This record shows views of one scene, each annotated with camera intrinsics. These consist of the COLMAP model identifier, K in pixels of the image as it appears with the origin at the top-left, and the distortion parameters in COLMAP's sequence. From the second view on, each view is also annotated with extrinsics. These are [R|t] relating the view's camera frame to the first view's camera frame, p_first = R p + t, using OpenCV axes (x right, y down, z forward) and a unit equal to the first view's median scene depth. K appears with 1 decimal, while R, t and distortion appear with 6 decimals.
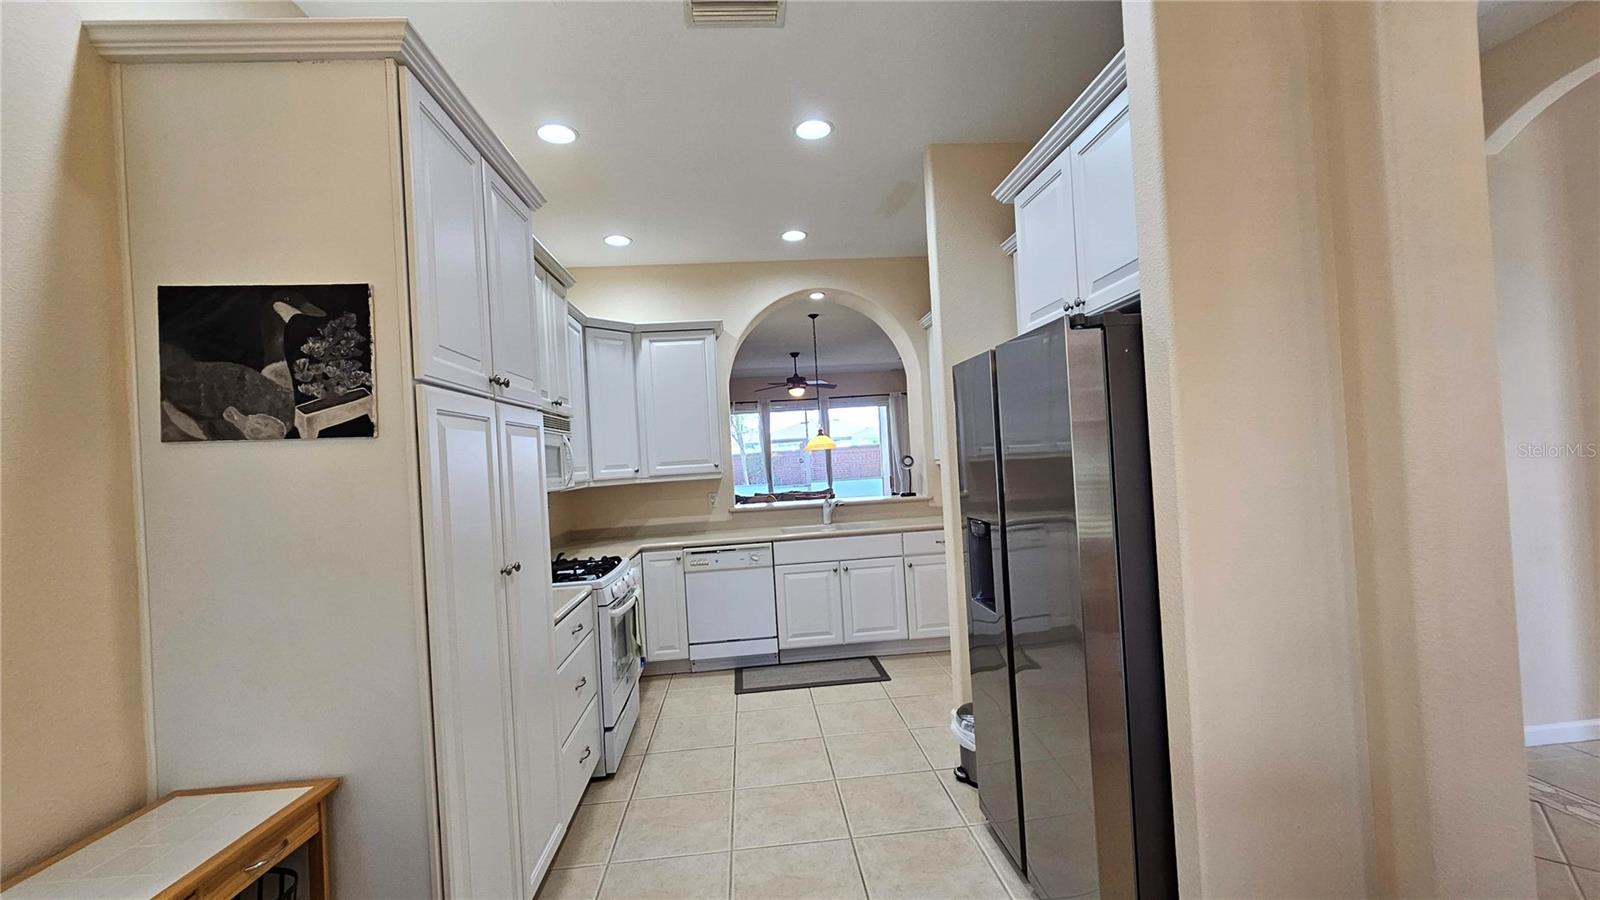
lens RADIAL K [[656.4, 0, 801.3], [0, 656.4, 449.6], [0, 0, 1]] dist [-0.000662, -0.000800]
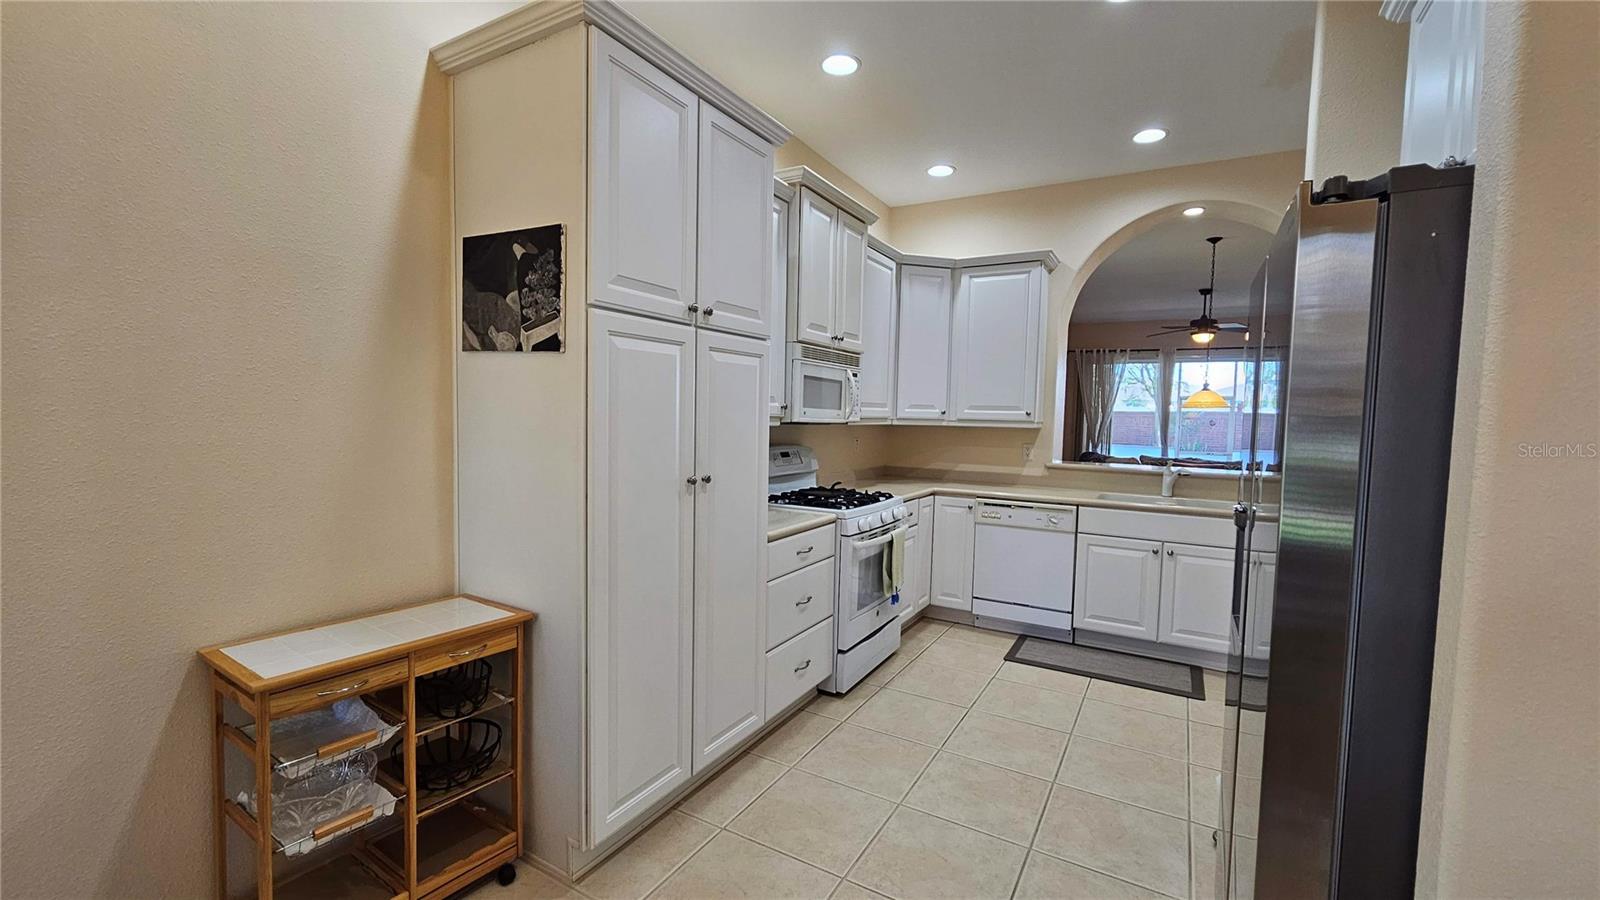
lens RADIAL K [[656.4, 0, 803.3], [0, 656.4, 451.2], [0, 0, 1]] dist [-0.000662, -0.000800]
pose [[0.816607, 0.110995, -0.566421, 0.150697], [-0.064649, 0.992750, 0.101333, 0.004049], [0.573561, -0.046131, 0.817863, 0.086333]]
